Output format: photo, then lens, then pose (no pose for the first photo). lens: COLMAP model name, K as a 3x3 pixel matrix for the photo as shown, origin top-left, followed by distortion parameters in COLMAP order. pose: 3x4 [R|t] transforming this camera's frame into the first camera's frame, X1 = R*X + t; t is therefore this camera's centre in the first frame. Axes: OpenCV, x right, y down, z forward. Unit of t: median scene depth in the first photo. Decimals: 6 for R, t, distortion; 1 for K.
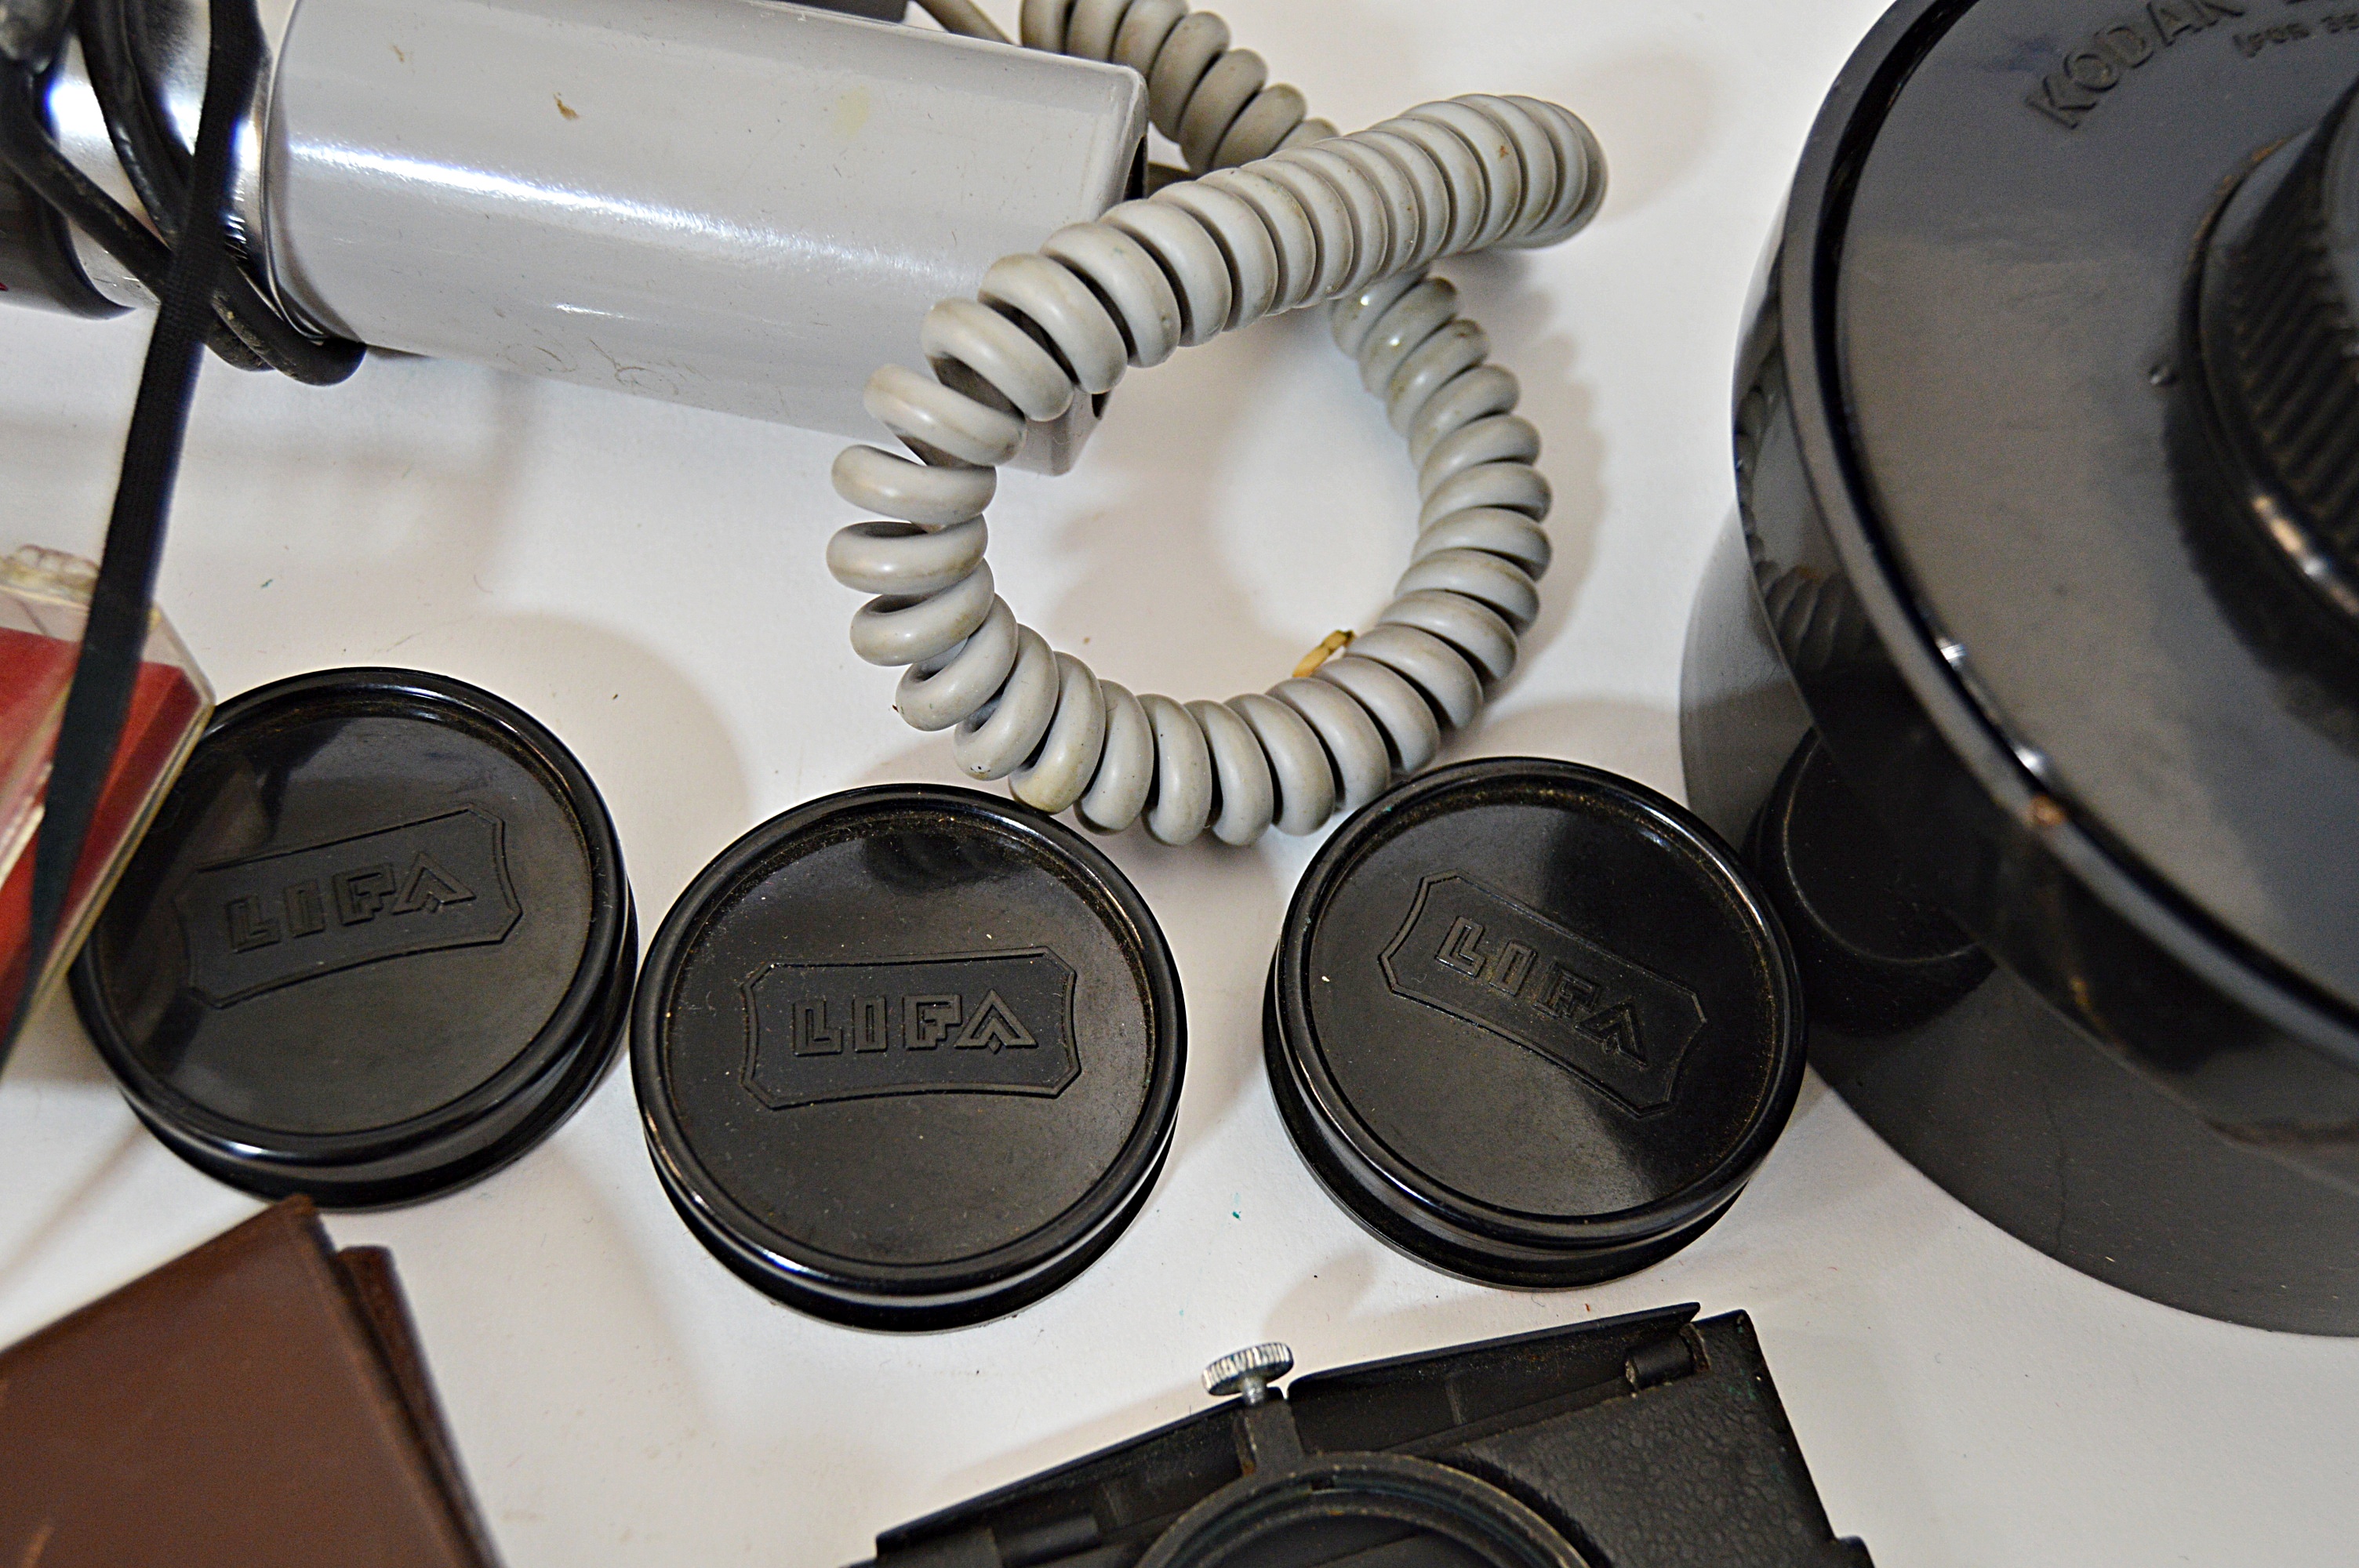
lens RADIAL K [[2613.7, 0, 1179.5], [0, 2613.7, 784.0], [0, 0, 1]] dist [-0.033893, 0.001071]
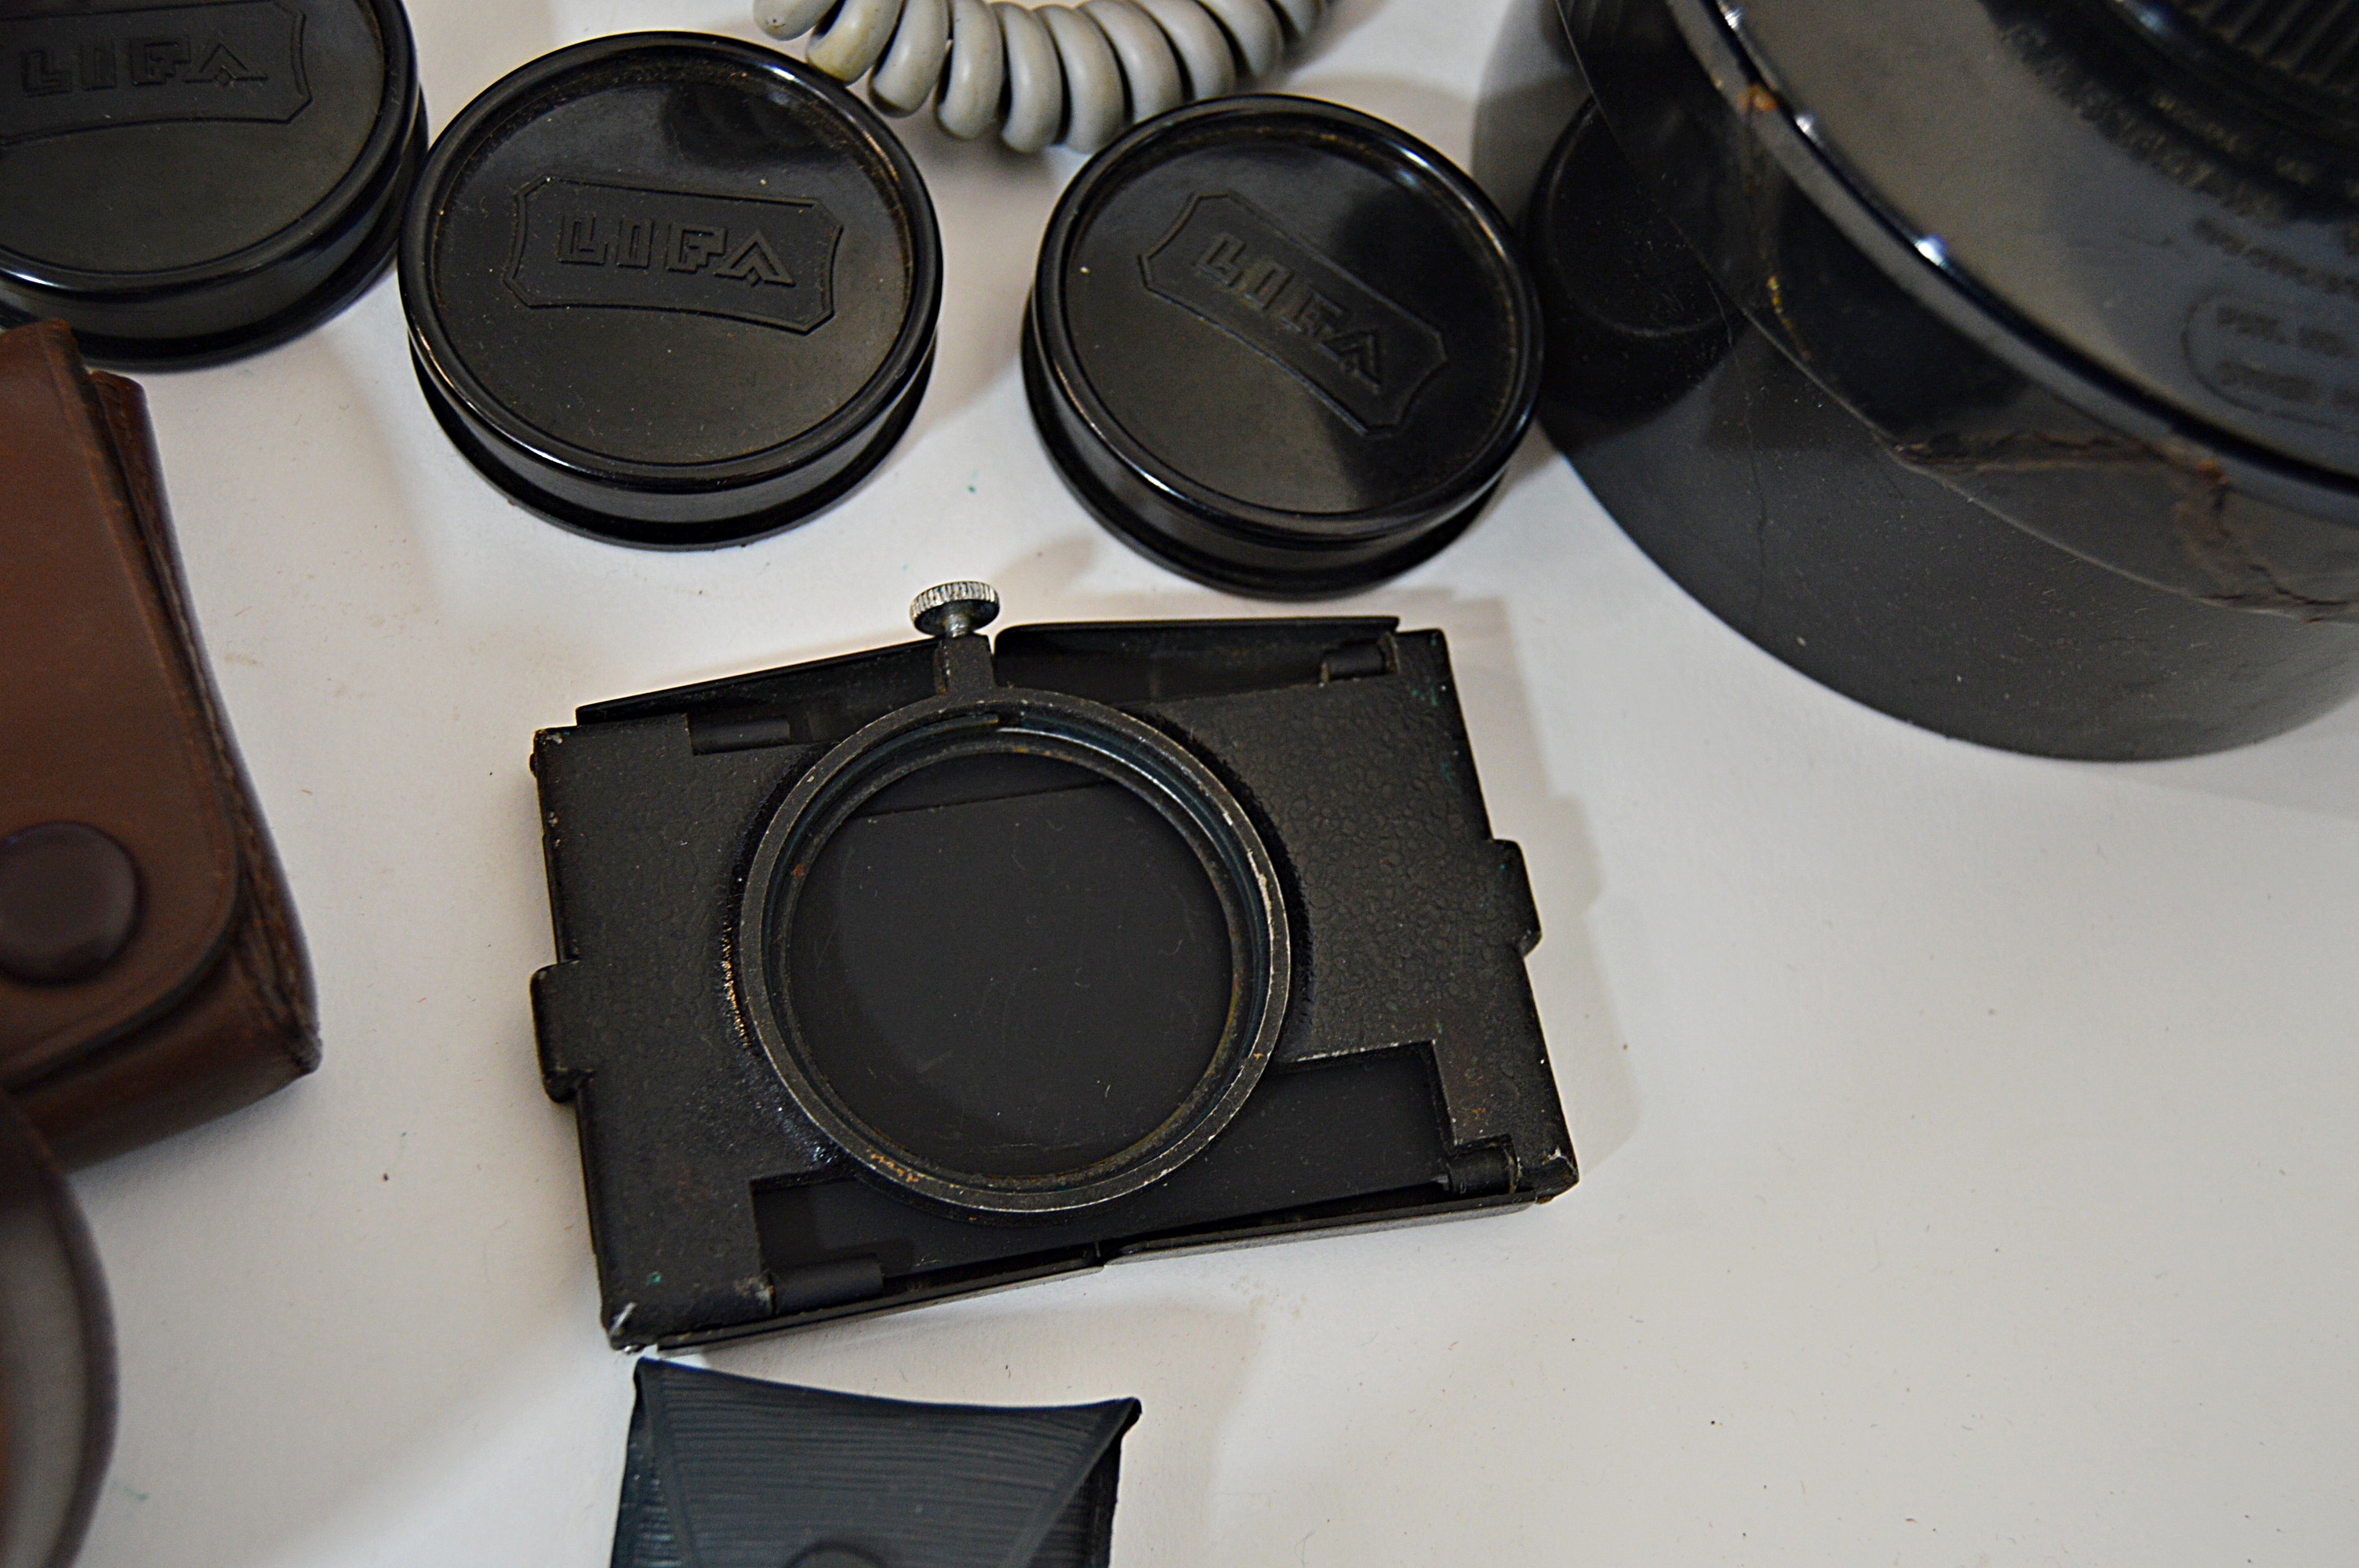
lens RADIAL K [[2613.7, 0, 1179.5], [0, 2613.7, 784.0], [0, 0, 1]] dist [-0.033893, 0.001071]
pose [[0.992064, 0.123295, 0.024645, 0.095037], [-0.124834, 0.989268, 0.075929, 0.197429], [-0.015019, -0.078403, 0.996809, -0.043593]]
